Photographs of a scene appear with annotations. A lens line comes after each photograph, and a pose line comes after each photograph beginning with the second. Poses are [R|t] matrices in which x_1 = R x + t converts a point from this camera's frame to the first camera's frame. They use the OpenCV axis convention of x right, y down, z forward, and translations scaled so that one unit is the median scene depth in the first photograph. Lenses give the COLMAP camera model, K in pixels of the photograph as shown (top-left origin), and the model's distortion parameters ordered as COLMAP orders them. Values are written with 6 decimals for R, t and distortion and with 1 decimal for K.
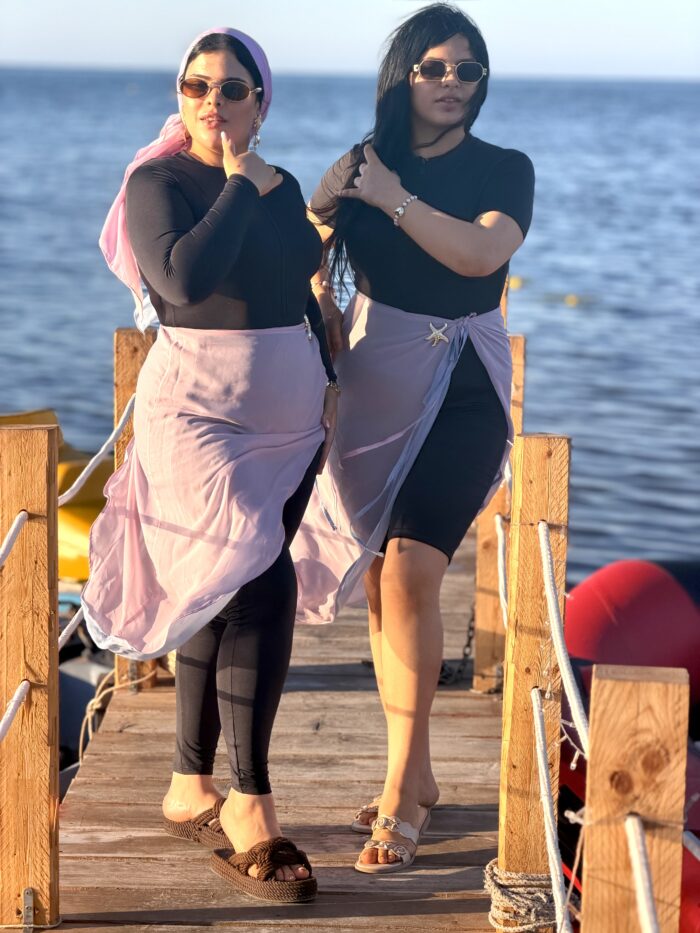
lens RADIAL K [[3005.9, 0, 372.6], [0, 3005.9, 467.6], [0, 0, 1]] dist [0.112504, 0.338962]
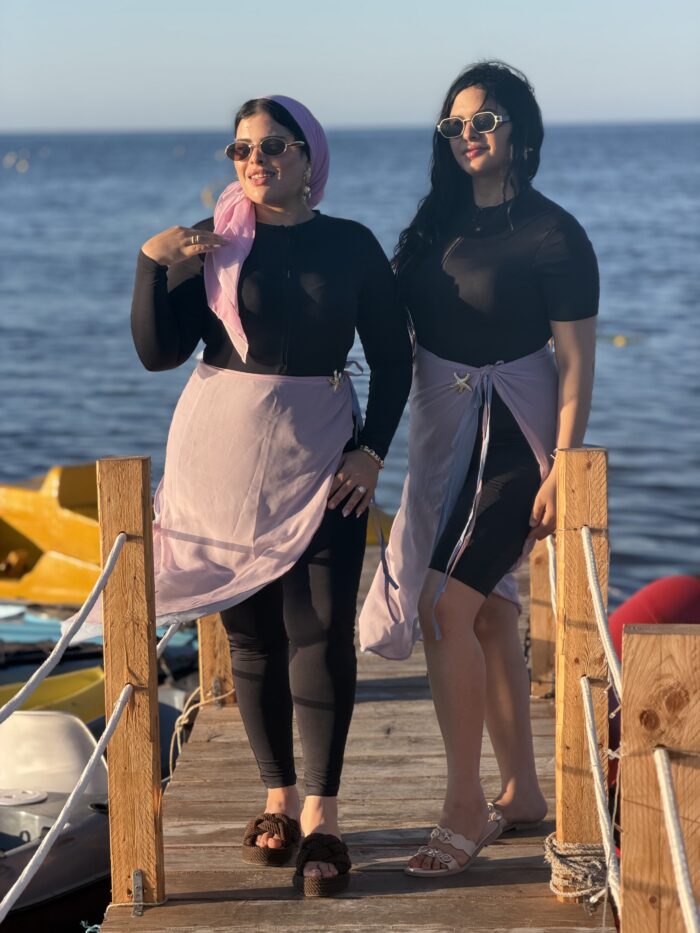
lens RADIAL K [[3021.7, 0, 317.6], [0, 3021.7, 465.4], [0, 0, 1]] dist [0.204348, -0.757258]
pose [[0.998741, -0.034533, -0.036375, -0.001028], [0.033847, 0.999241, -0.019307, 0.013342], [0.037014, 0.018051, 0.999152, -0.125689]]
